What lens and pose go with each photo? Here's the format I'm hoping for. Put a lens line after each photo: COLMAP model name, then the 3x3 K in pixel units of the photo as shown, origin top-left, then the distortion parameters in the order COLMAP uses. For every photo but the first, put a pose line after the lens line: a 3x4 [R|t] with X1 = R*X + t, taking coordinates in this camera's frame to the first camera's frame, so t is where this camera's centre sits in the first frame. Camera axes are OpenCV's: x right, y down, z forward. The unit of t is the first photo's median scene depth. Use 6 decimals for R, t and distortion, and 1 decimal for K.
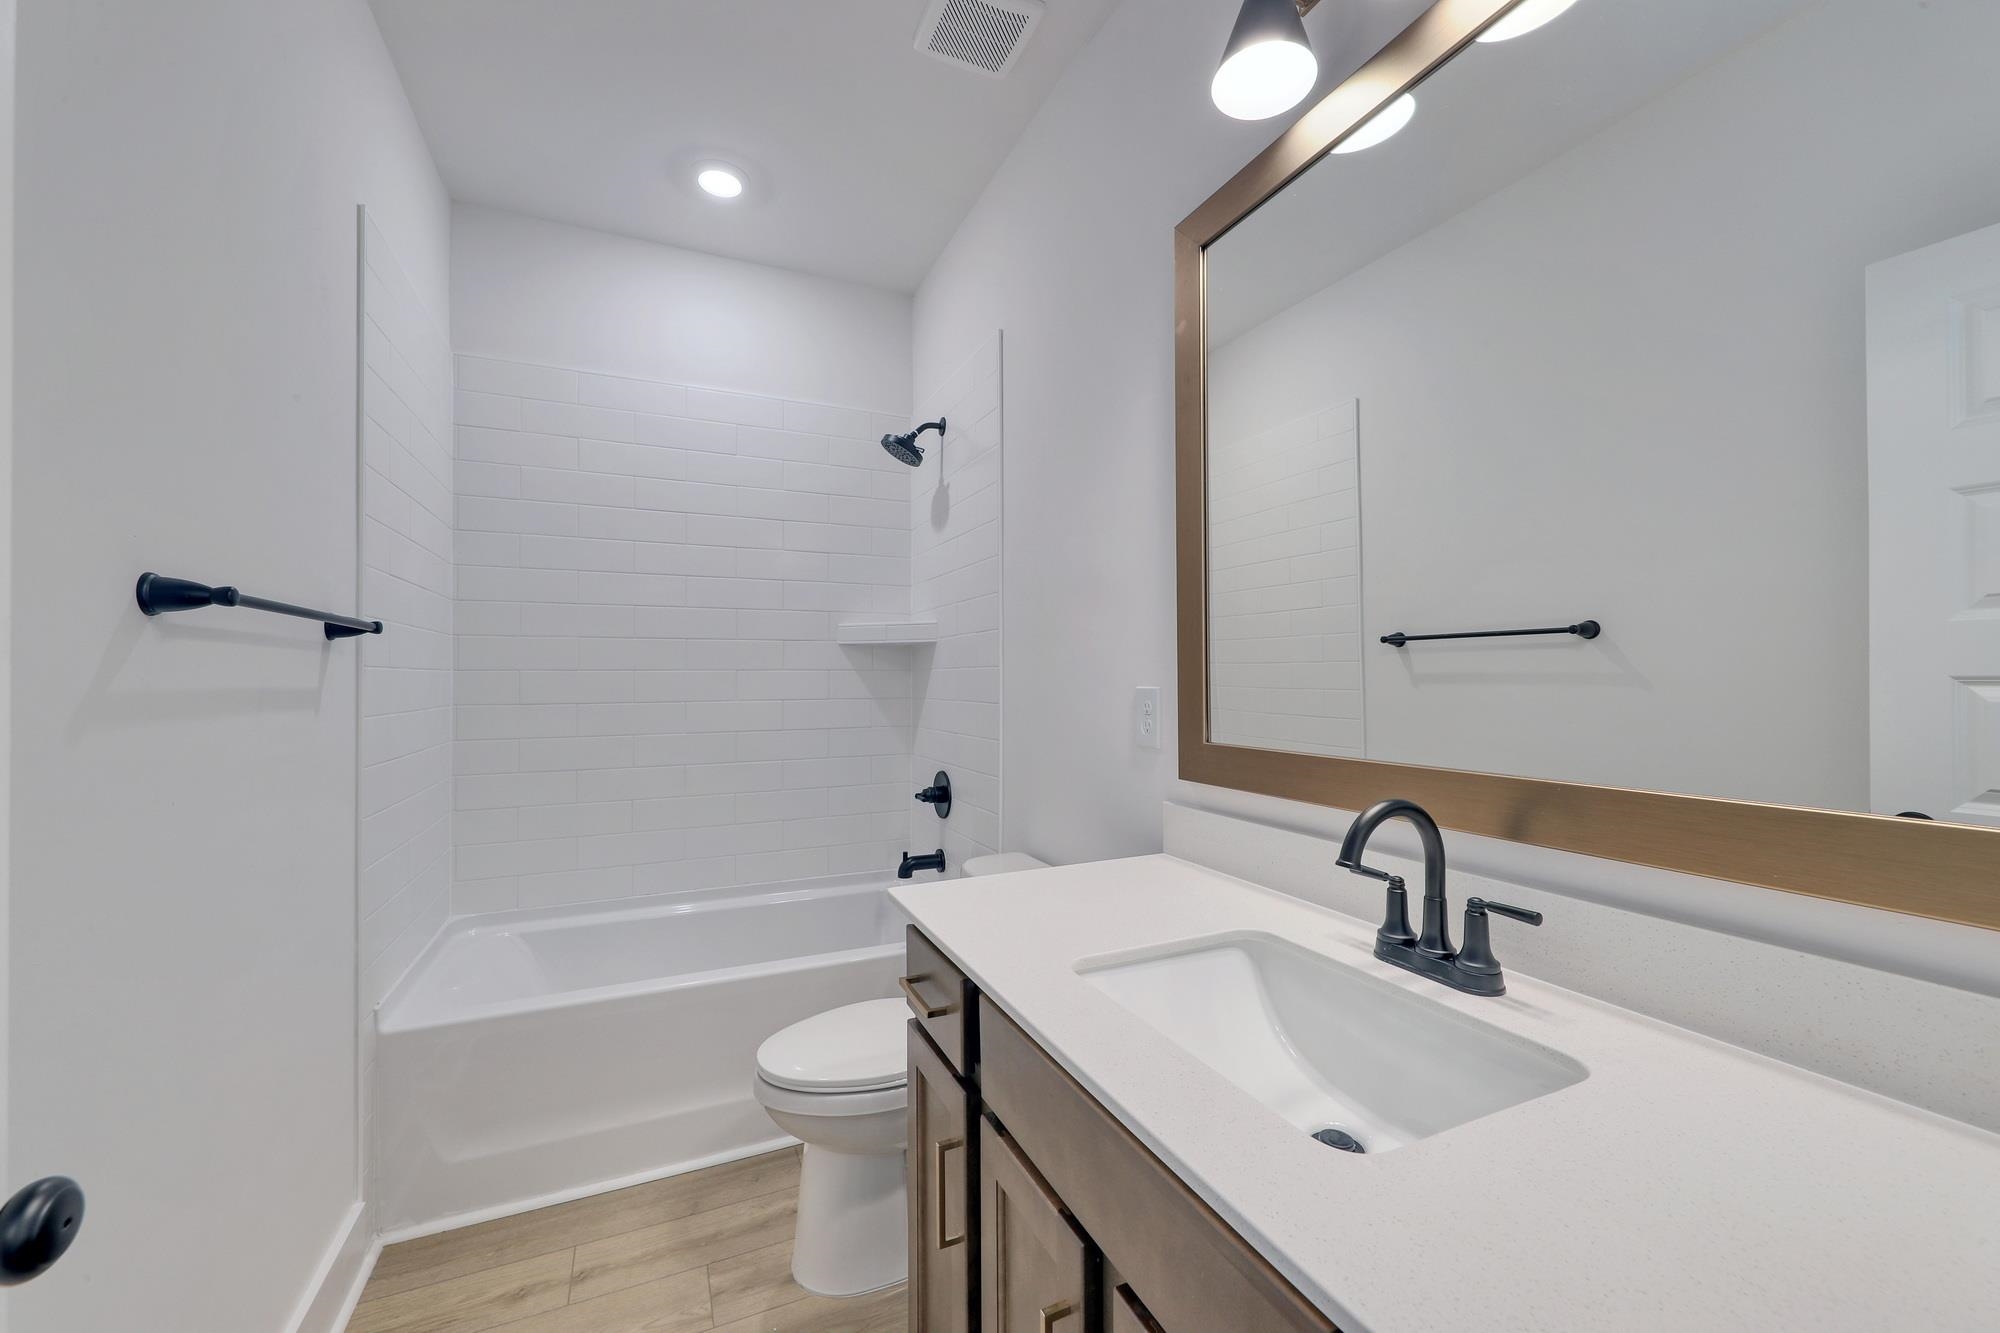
lens RADIAL K [[771.7, 0, 1007.9], [0, 771.7, 663.5], [0, 0, 1]] dist [0.004524, -0.000448]
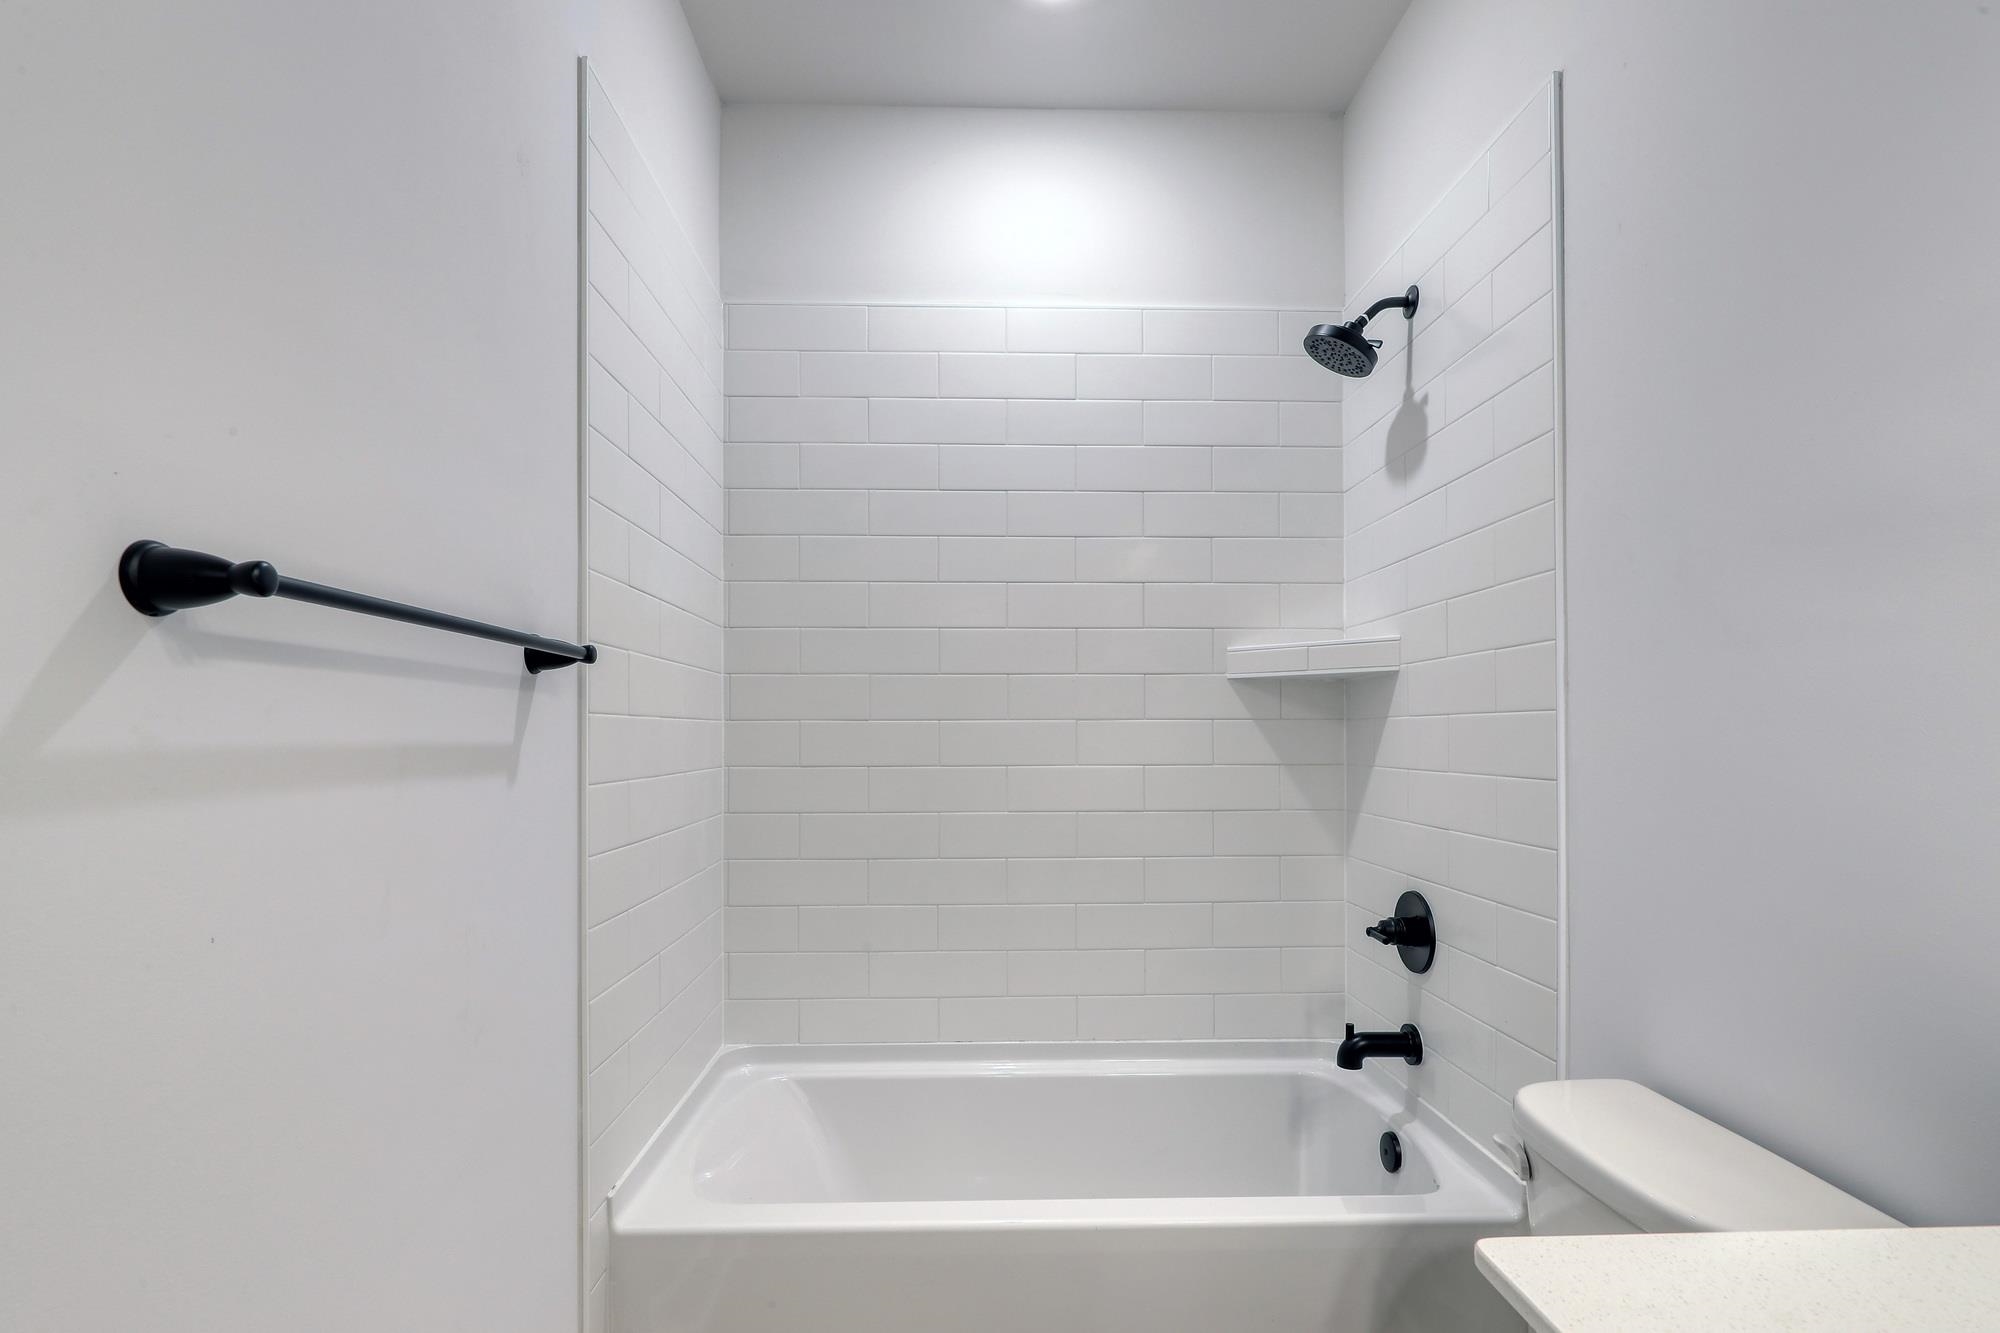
lens RADIAL K [[887.2, 0, 996.0], [0, 887.2, 723.5], [0, 0, 1]] dist [0.014470, 0.000493]
pose [[0.921366, -0.001346, -0.388695, -0.134649], [0.004527, 0.999963, 0.007267, 0.006997], [0.388671, -0.008455, 0.921338, 0.303318]]
